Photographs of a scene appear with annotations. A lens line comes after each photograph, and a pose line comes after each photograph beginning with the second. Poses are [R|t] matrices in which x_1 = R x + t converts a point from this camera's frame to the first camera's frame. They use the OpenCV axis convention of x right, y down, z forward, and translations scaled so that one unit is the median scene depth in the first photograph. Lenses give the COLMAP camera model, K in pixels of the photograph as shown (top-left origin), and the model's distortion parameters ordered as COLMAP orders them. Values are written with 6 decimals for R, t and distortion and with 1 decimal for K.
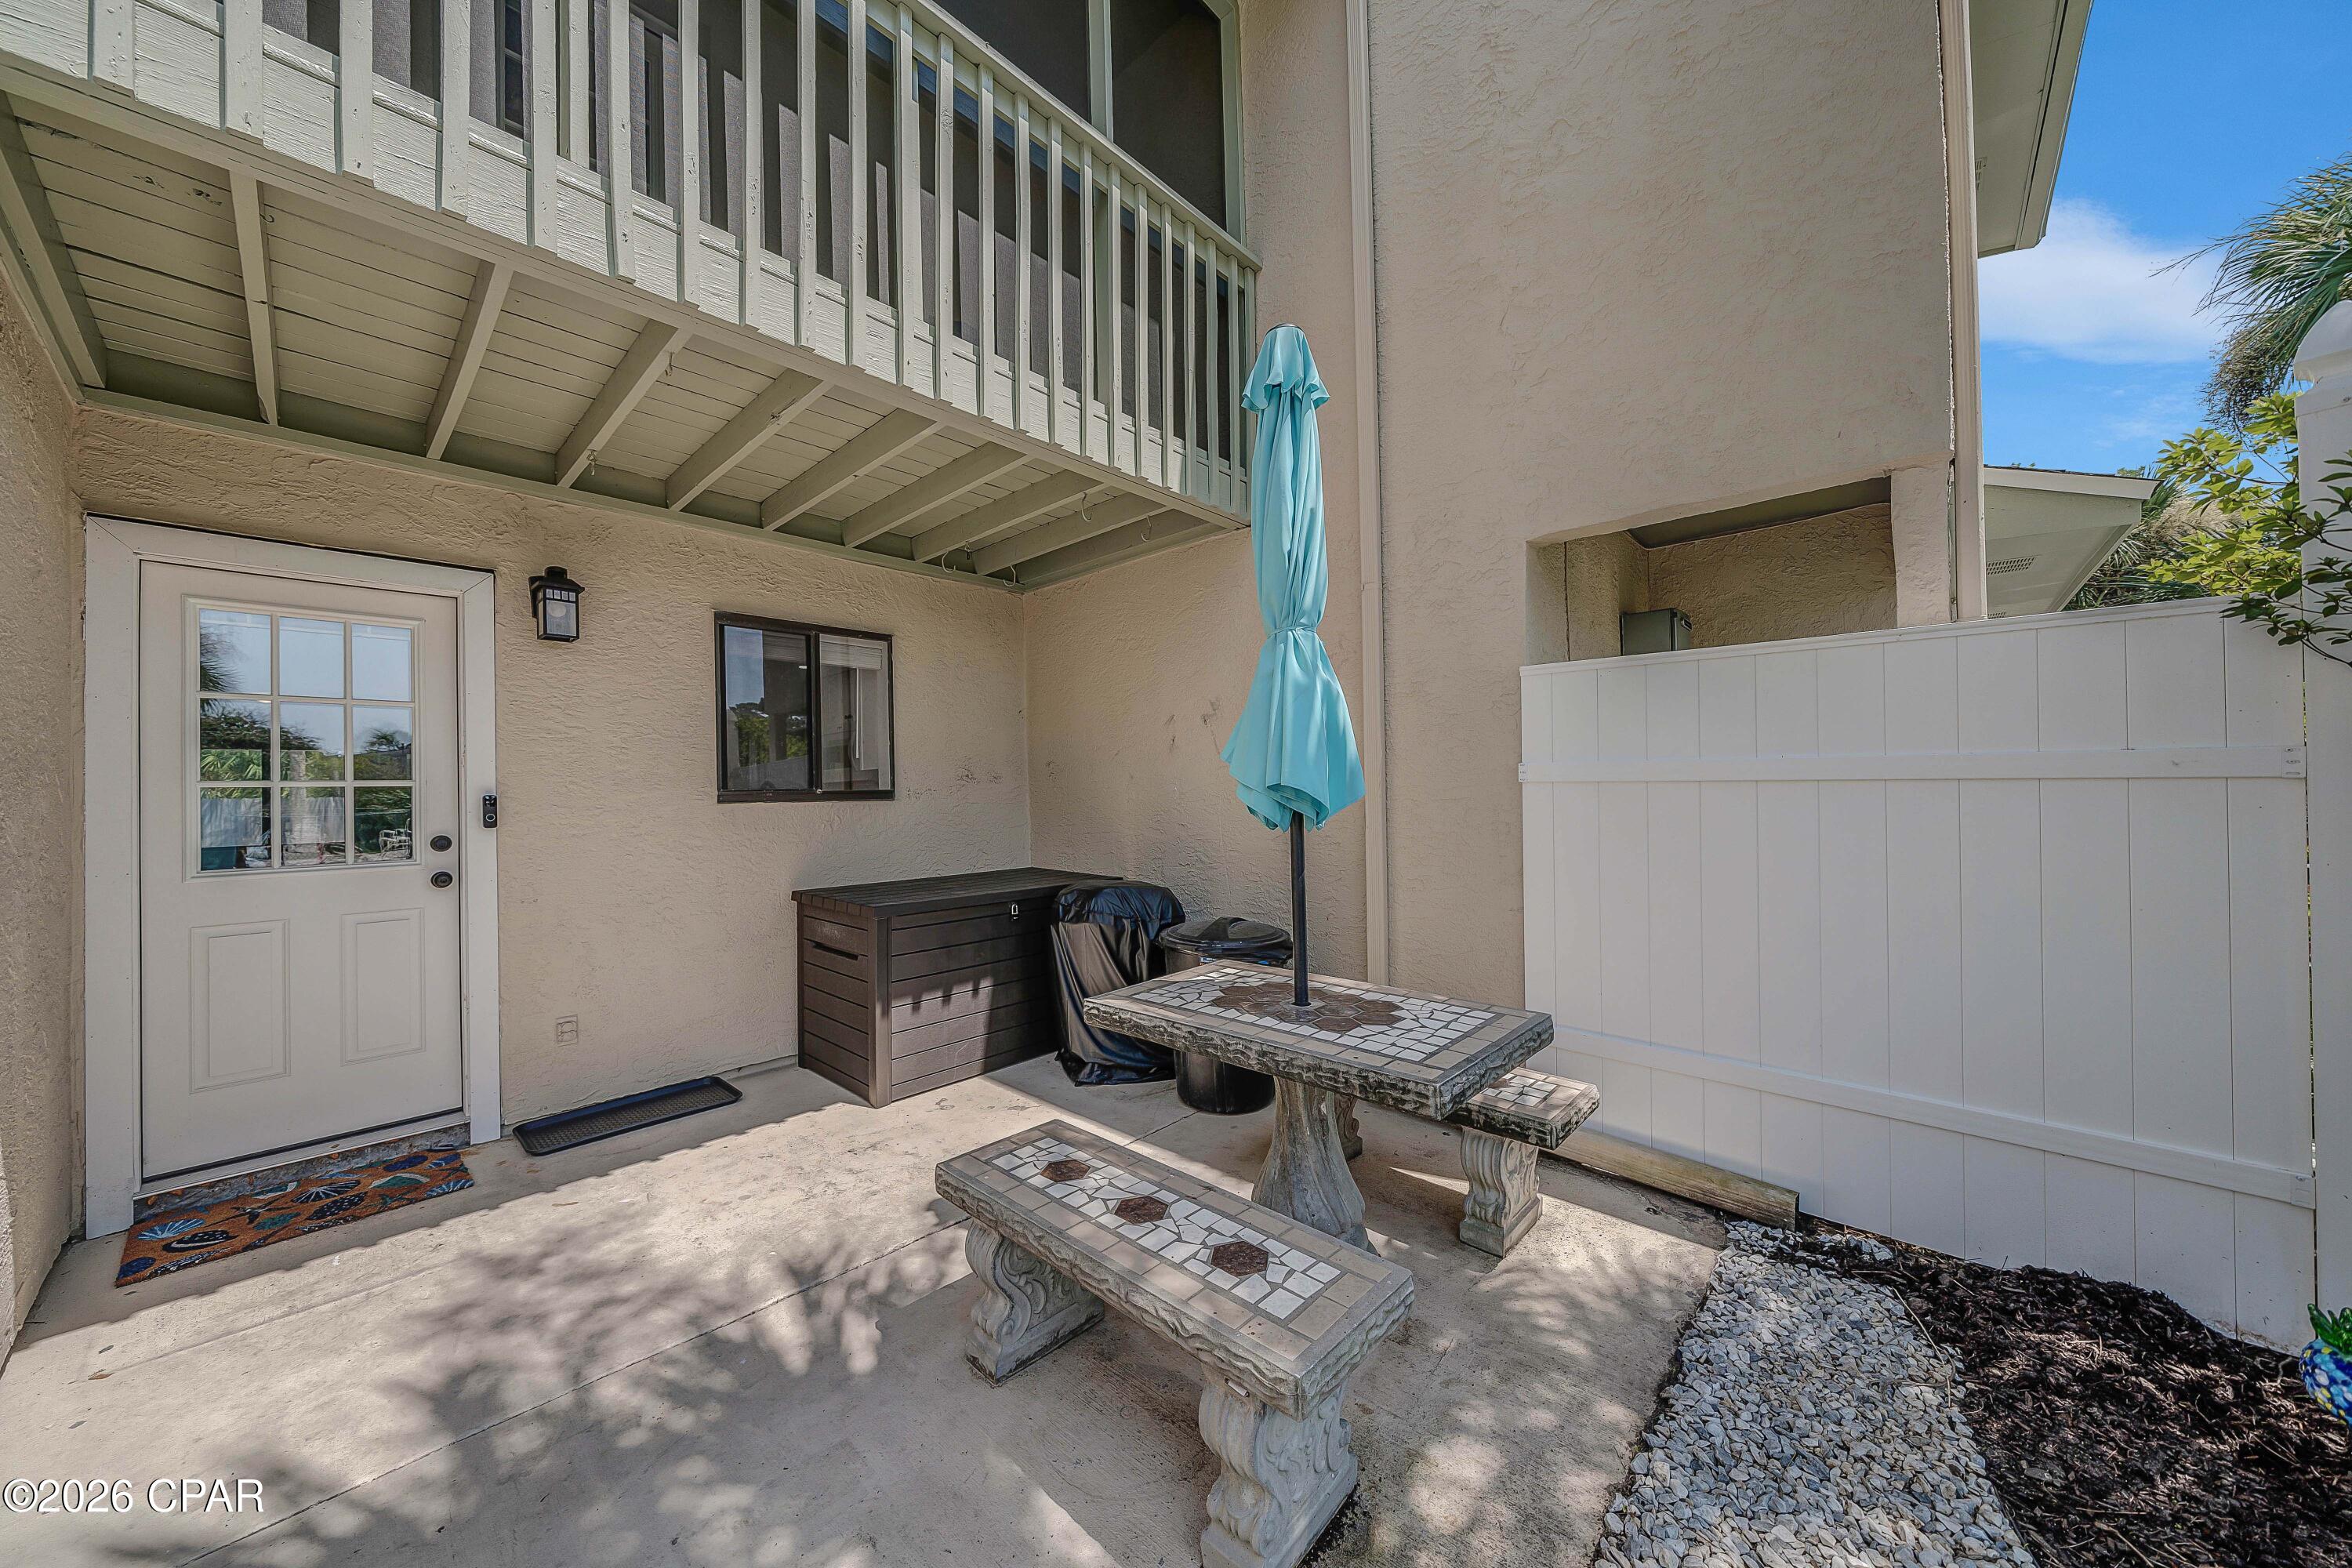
lens RADIAL K [[805.1, 0, 1176.0], [0, 805.1, 784.0], [0, 0, 1]] dist [0.000072, 0.000110]
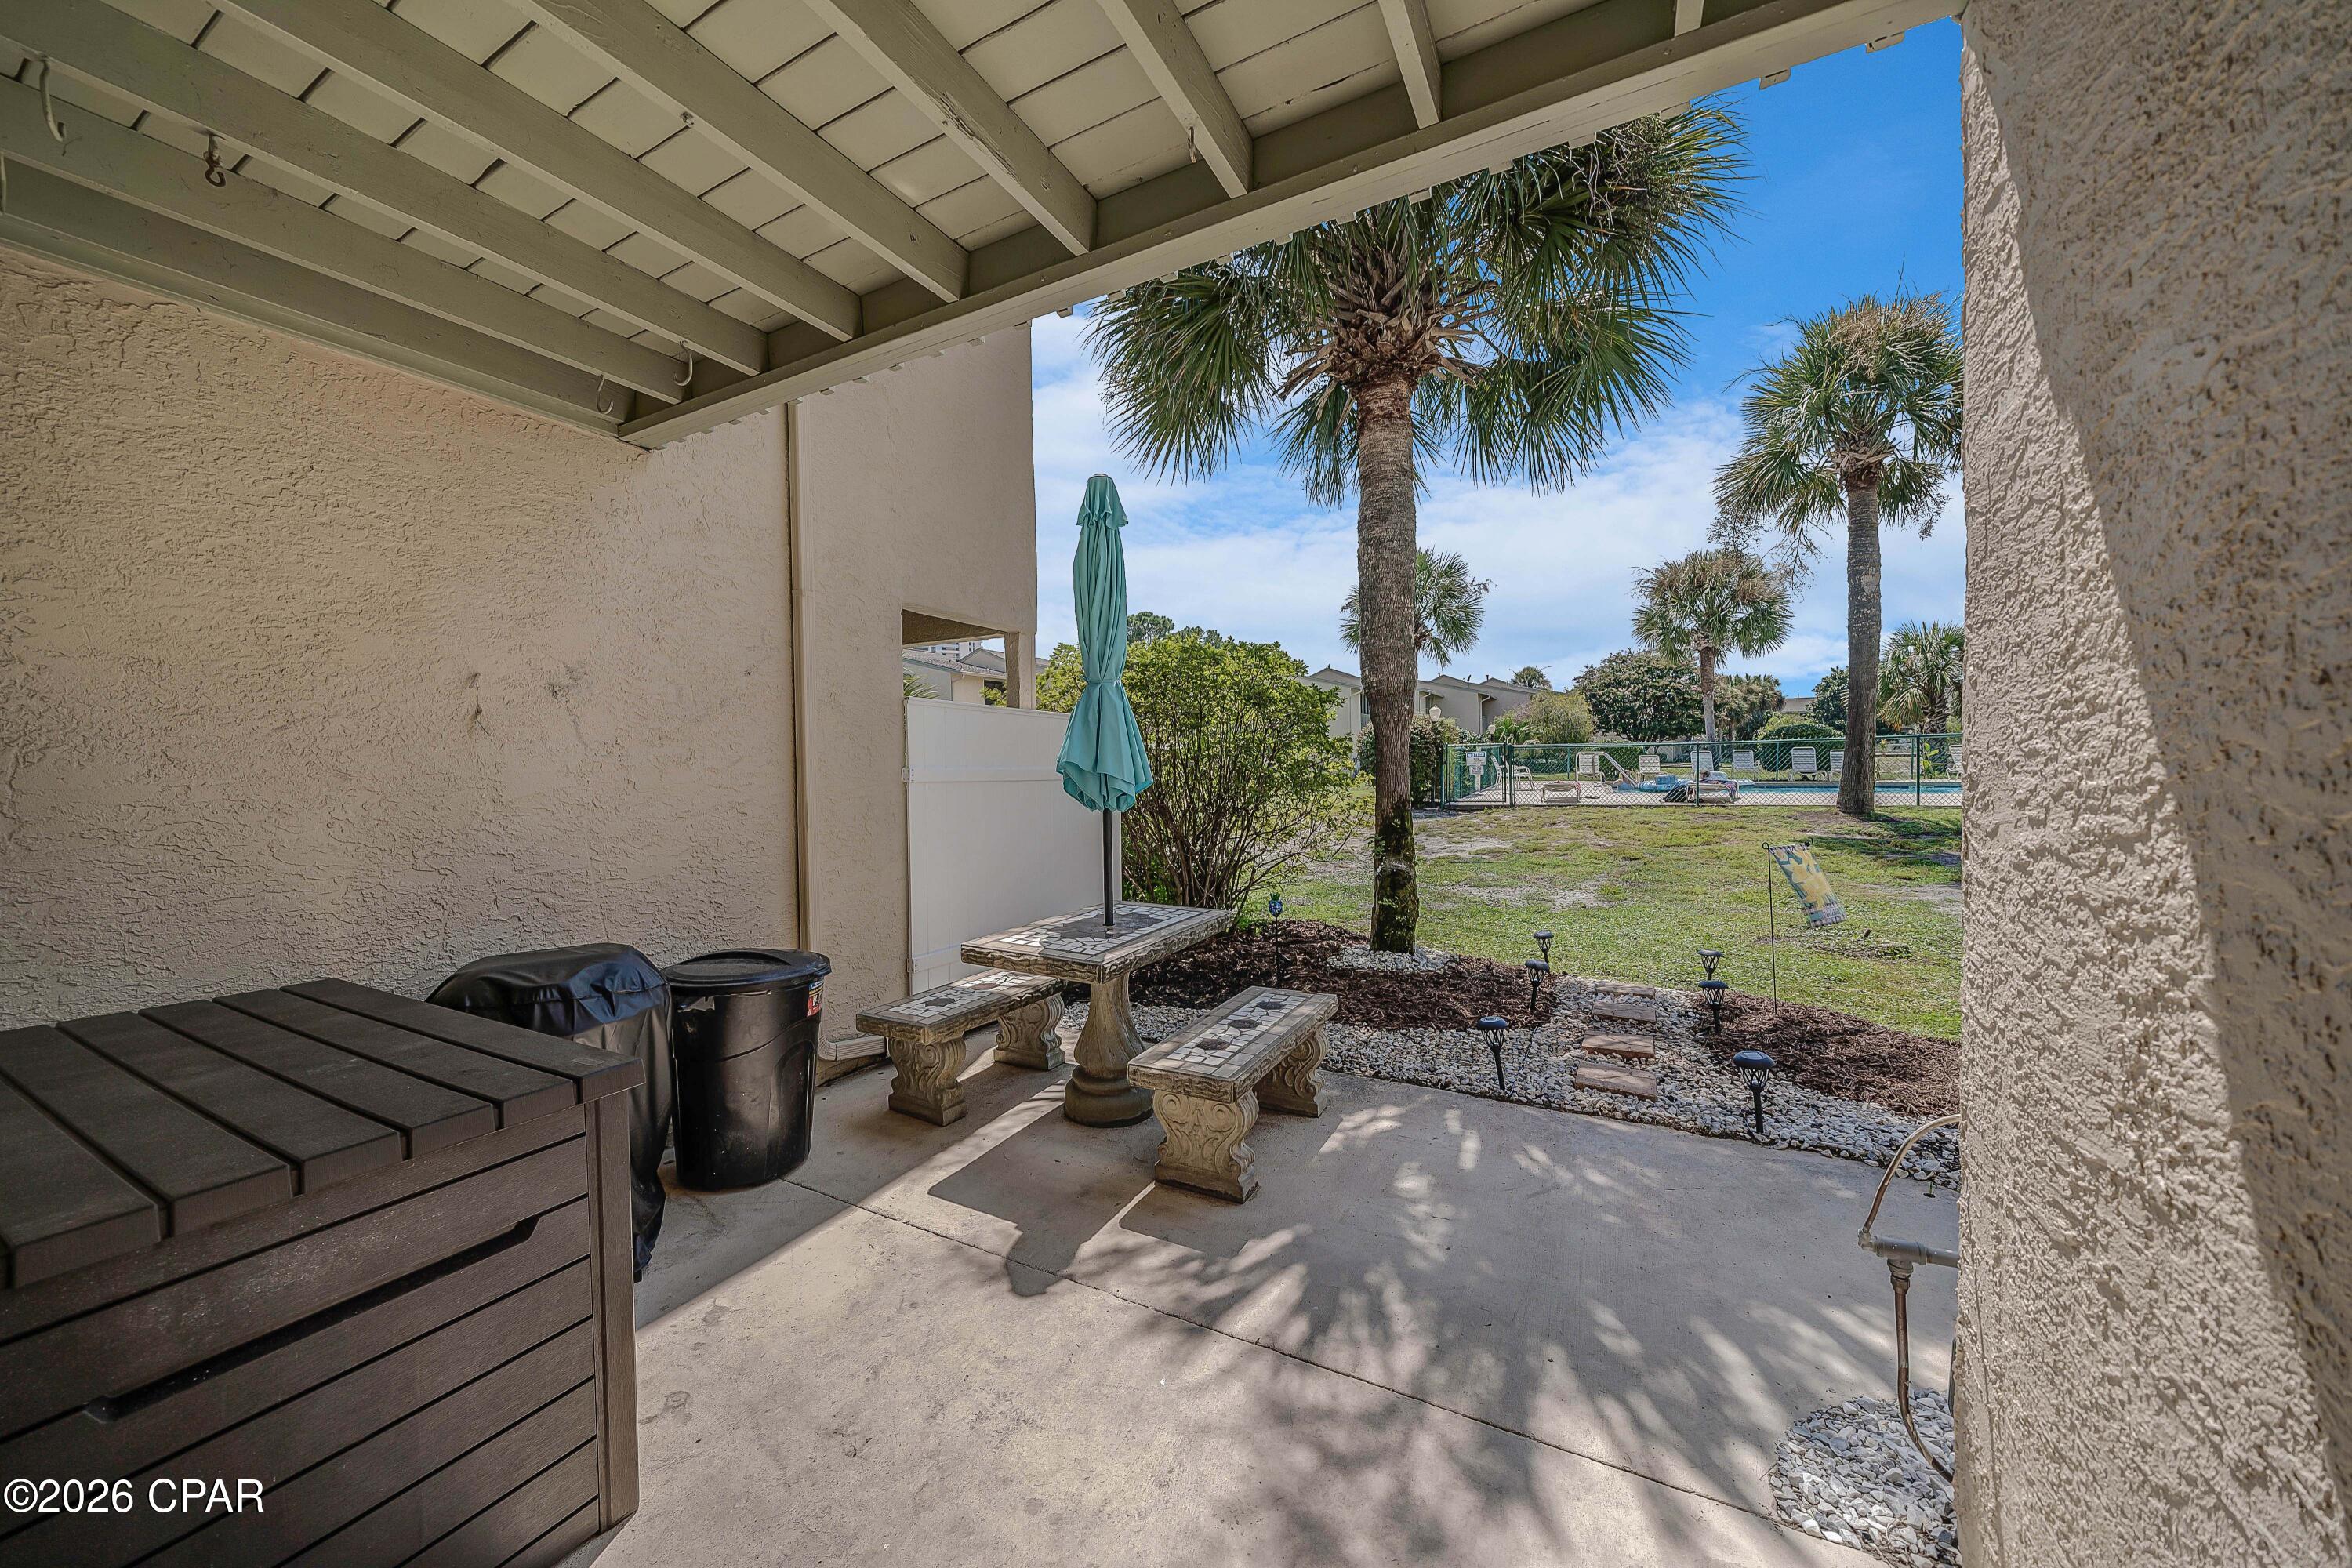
lens RADIAL K [[837.0, 0, 1133.2], [0, 837.0, 790.6], [0, 0, 1]] dist [-0.000734, -0.001443]
pose [[-0.240401, -0.001149, 0.970673, -1.655272], [0.003080, 0.999993, 0.001946, 0.023910], [-0.970669, 0.003457, -0.240396, 1.594946]]
